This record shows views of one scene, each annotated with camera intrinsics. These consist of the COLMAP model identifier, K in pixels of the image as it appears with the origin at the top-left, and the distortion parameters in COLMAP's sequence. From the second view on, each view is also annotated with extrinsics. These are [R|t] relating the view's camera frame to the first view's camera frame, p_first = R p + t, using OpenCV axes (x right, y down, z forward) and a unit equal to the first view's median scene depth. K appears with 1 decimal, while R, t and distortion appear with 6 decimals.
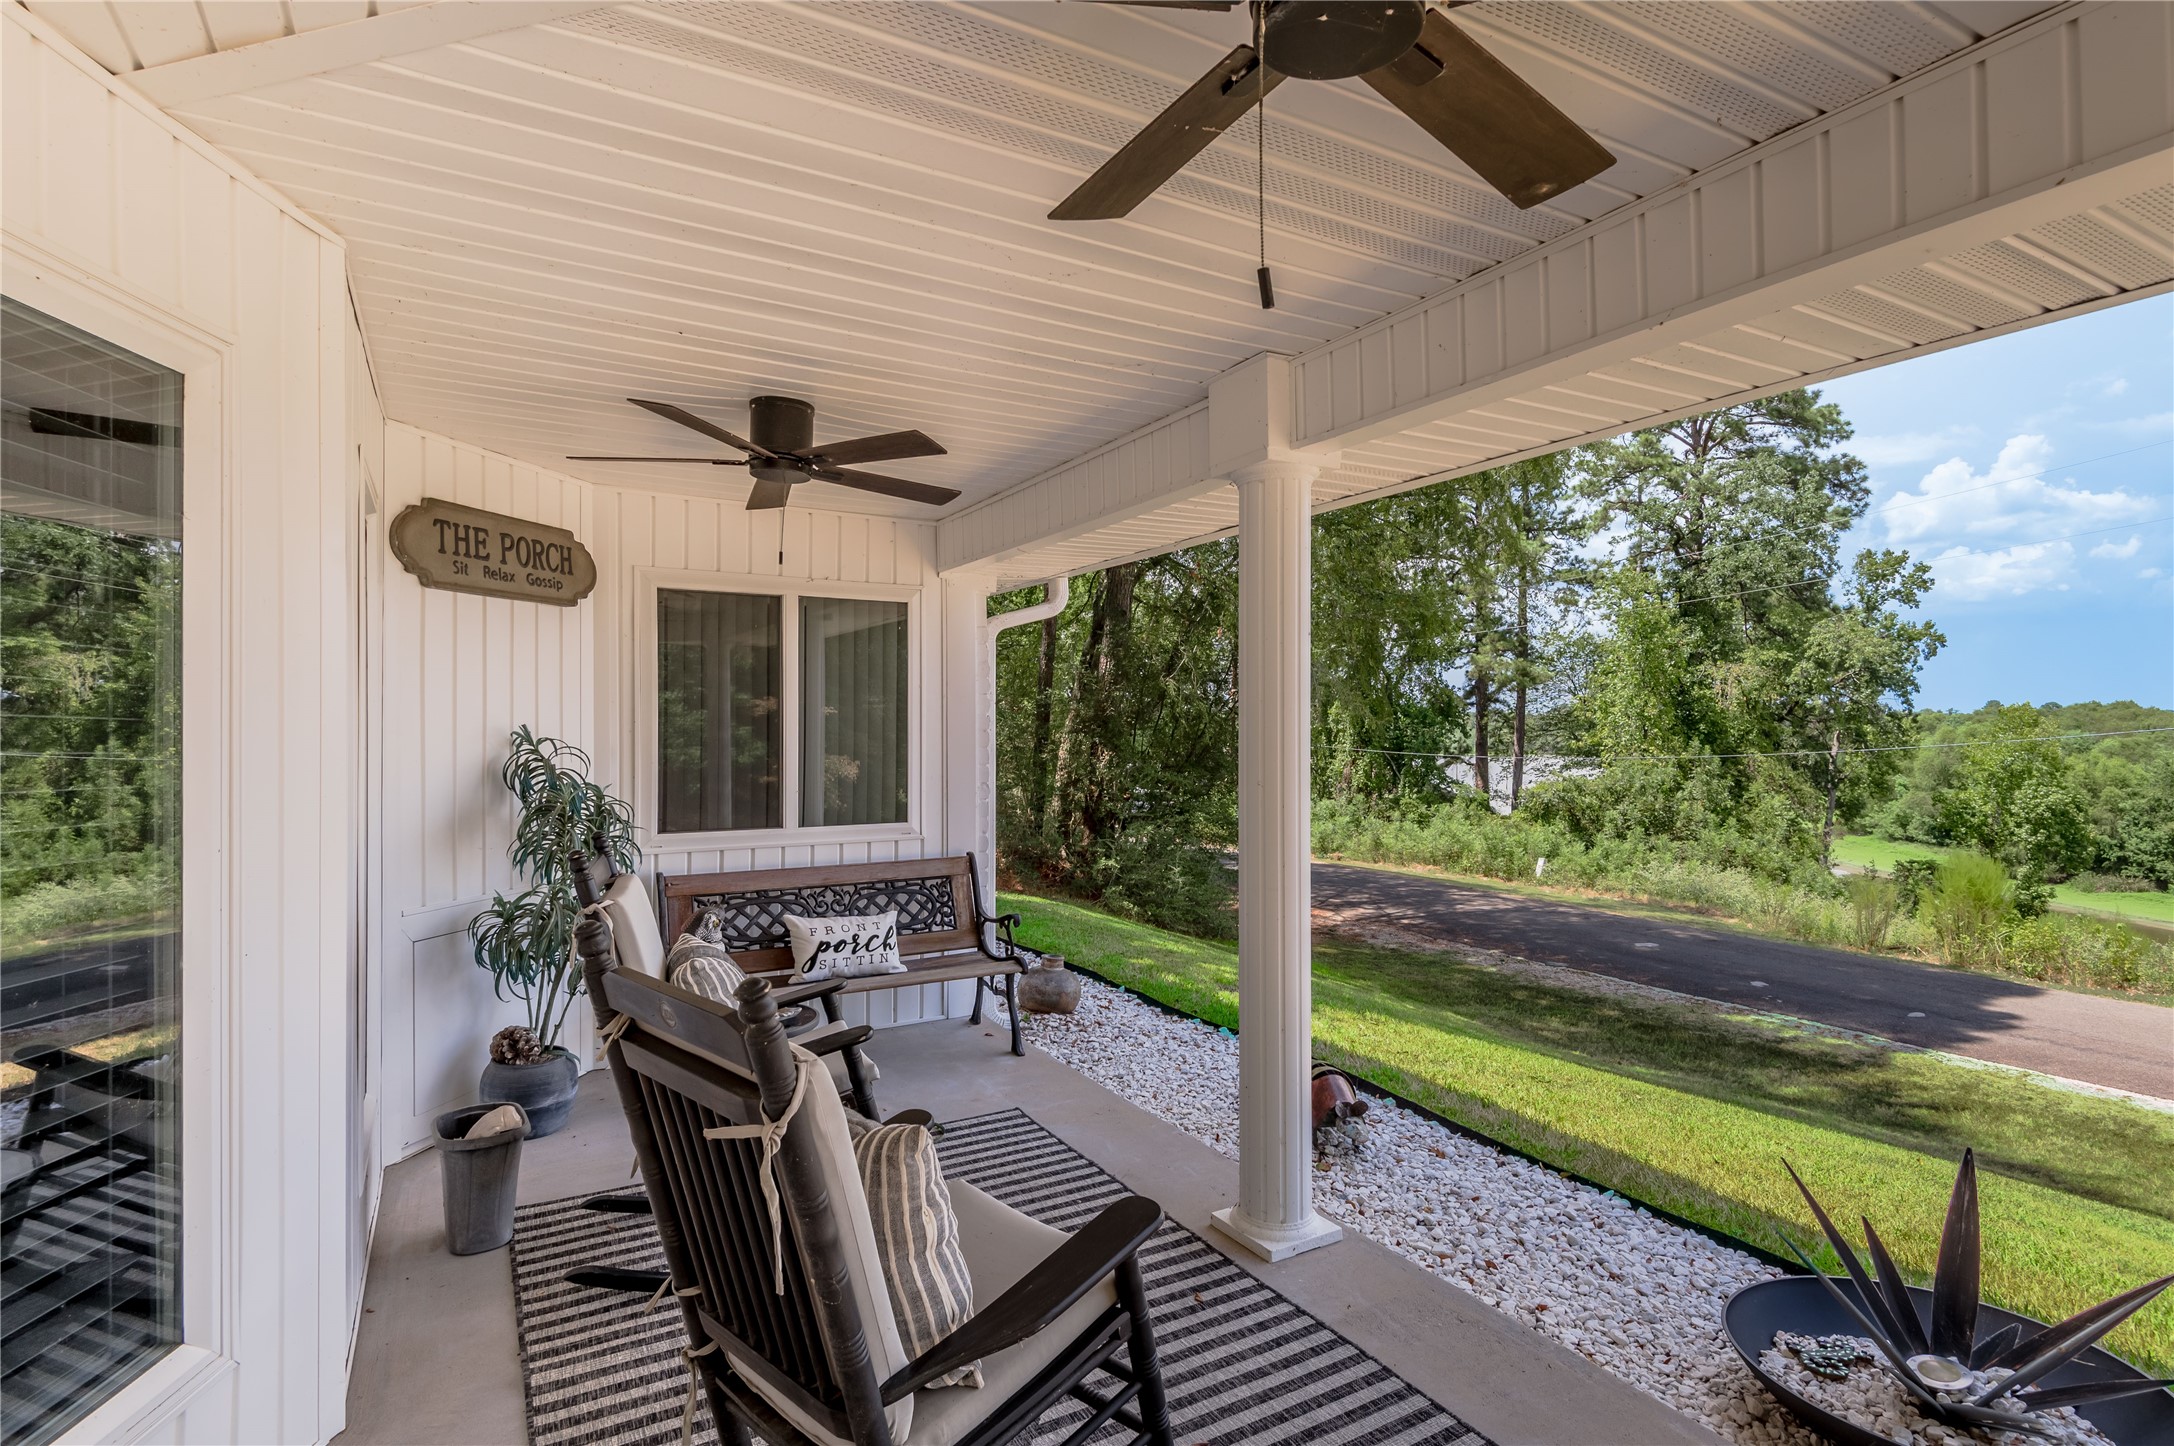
lens RADIAL K [[1012.5, 0, 1072.3], [0, 1012.5, 716.4], [0, 0, 1]] dist [0.011872, -0.002235]
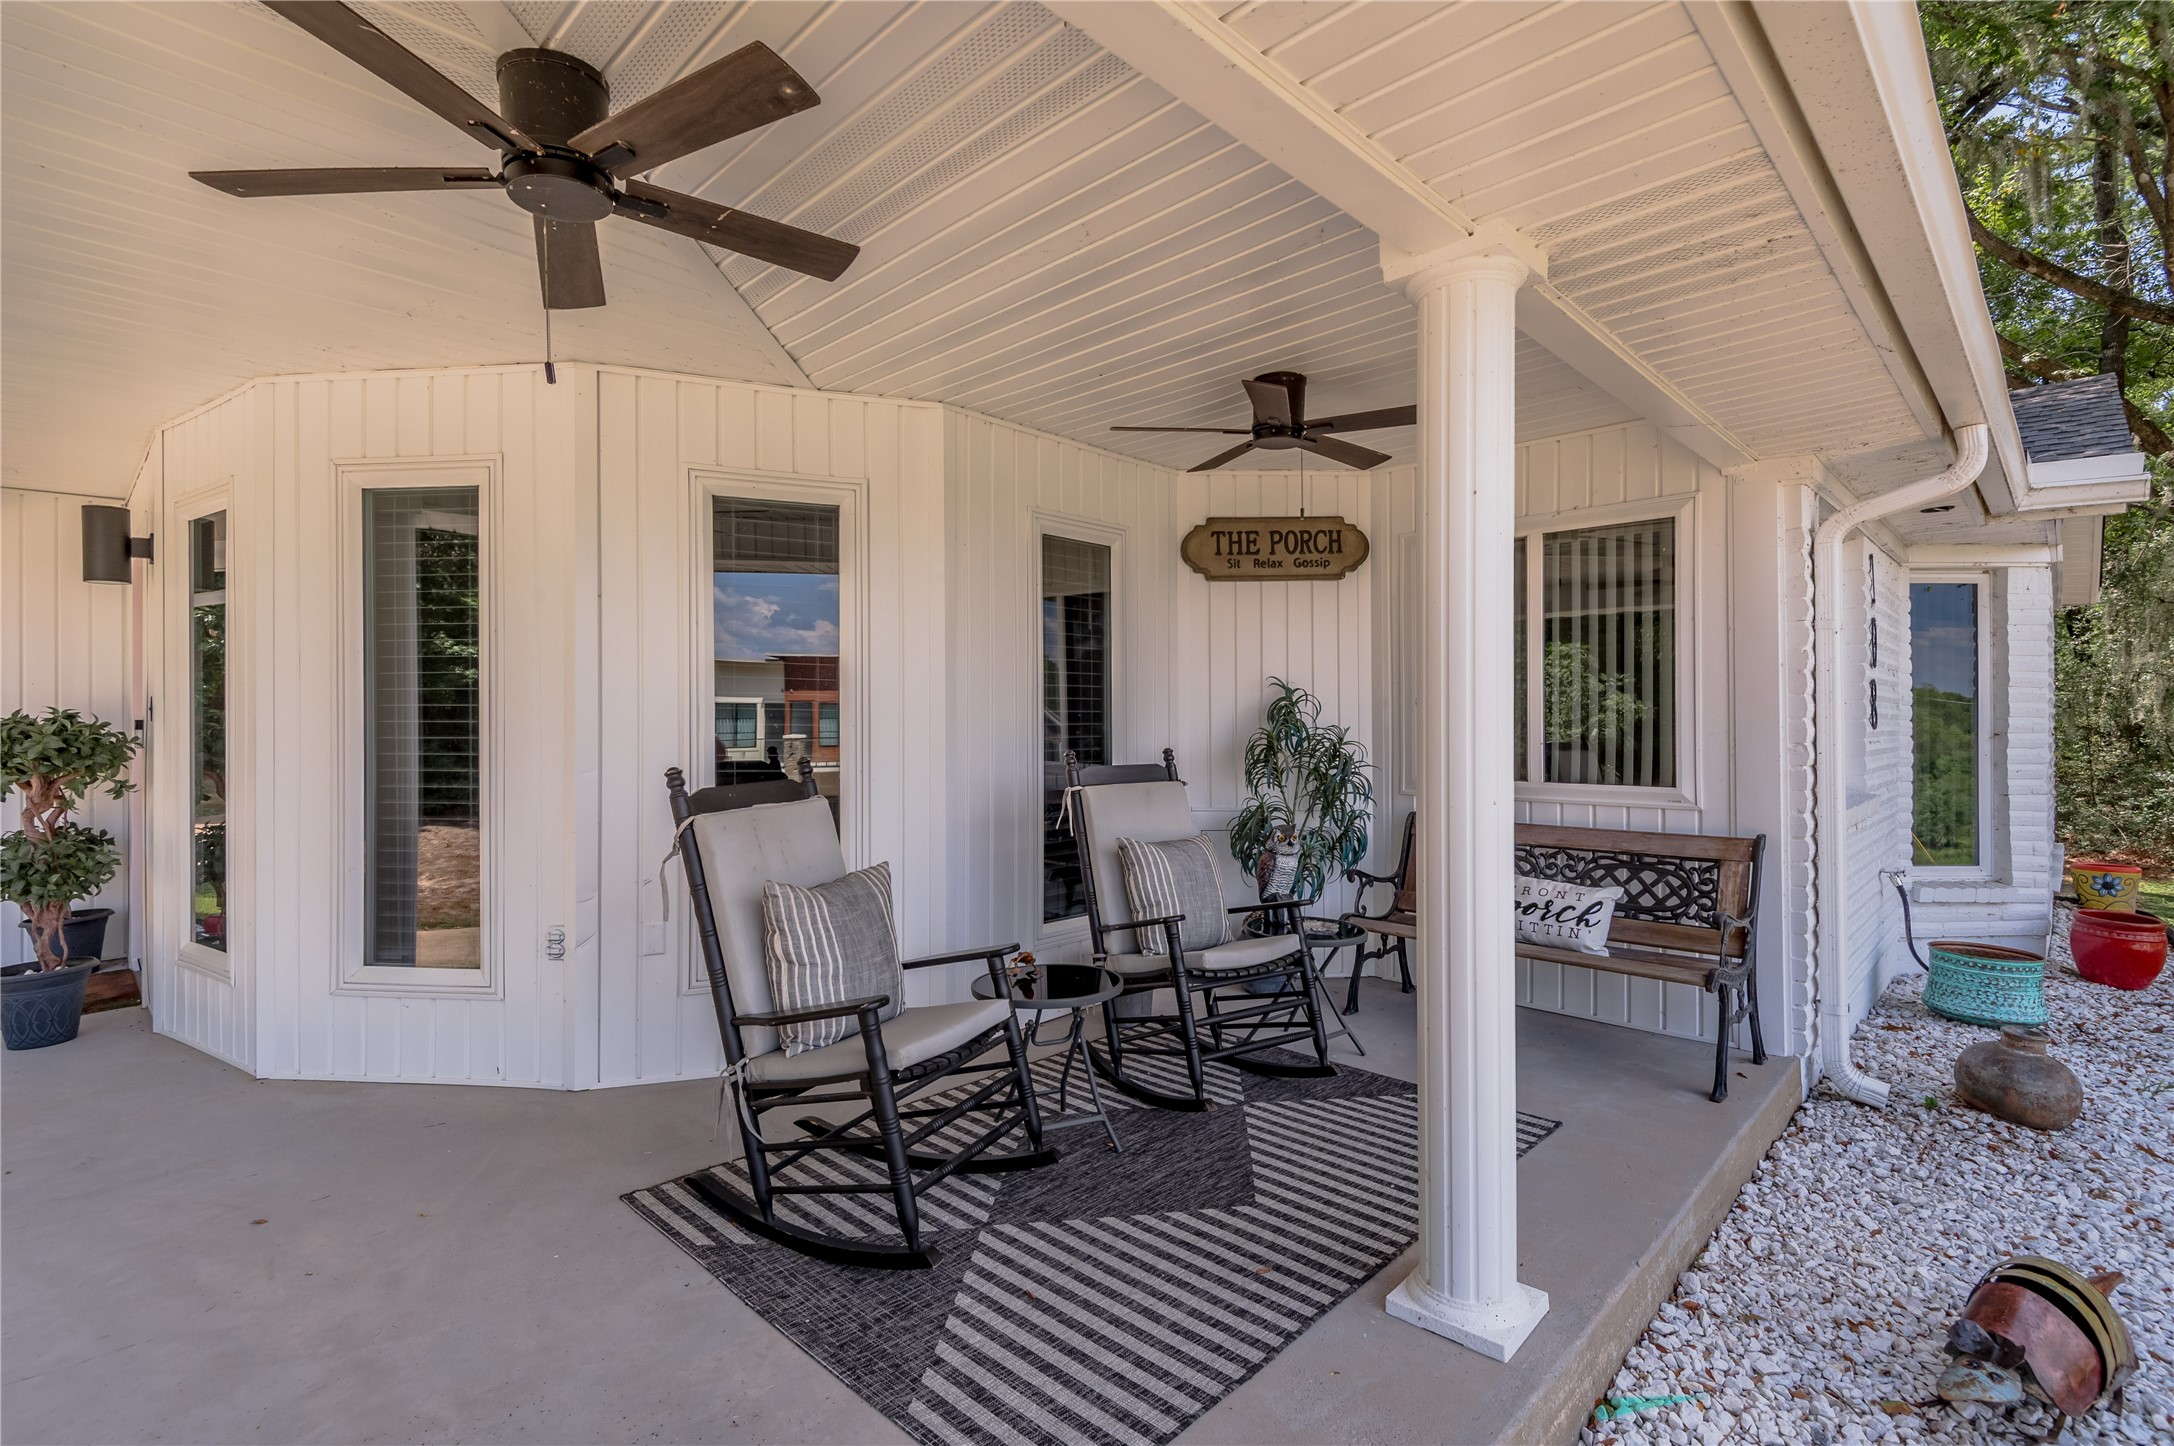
lens RADIAL K [[1012.5, 0, 1064.2], [0, 1012.5, 721.9], [0, 0, 1]] dist [0.011872, -0.002235]
pose [[0.287372, 0.004329, -0.957809, 0.565973], [0.011999, 0.999895, 0.008120, 0.046427], [0.957744, -0.013826, 0.287290, 0.351017]]
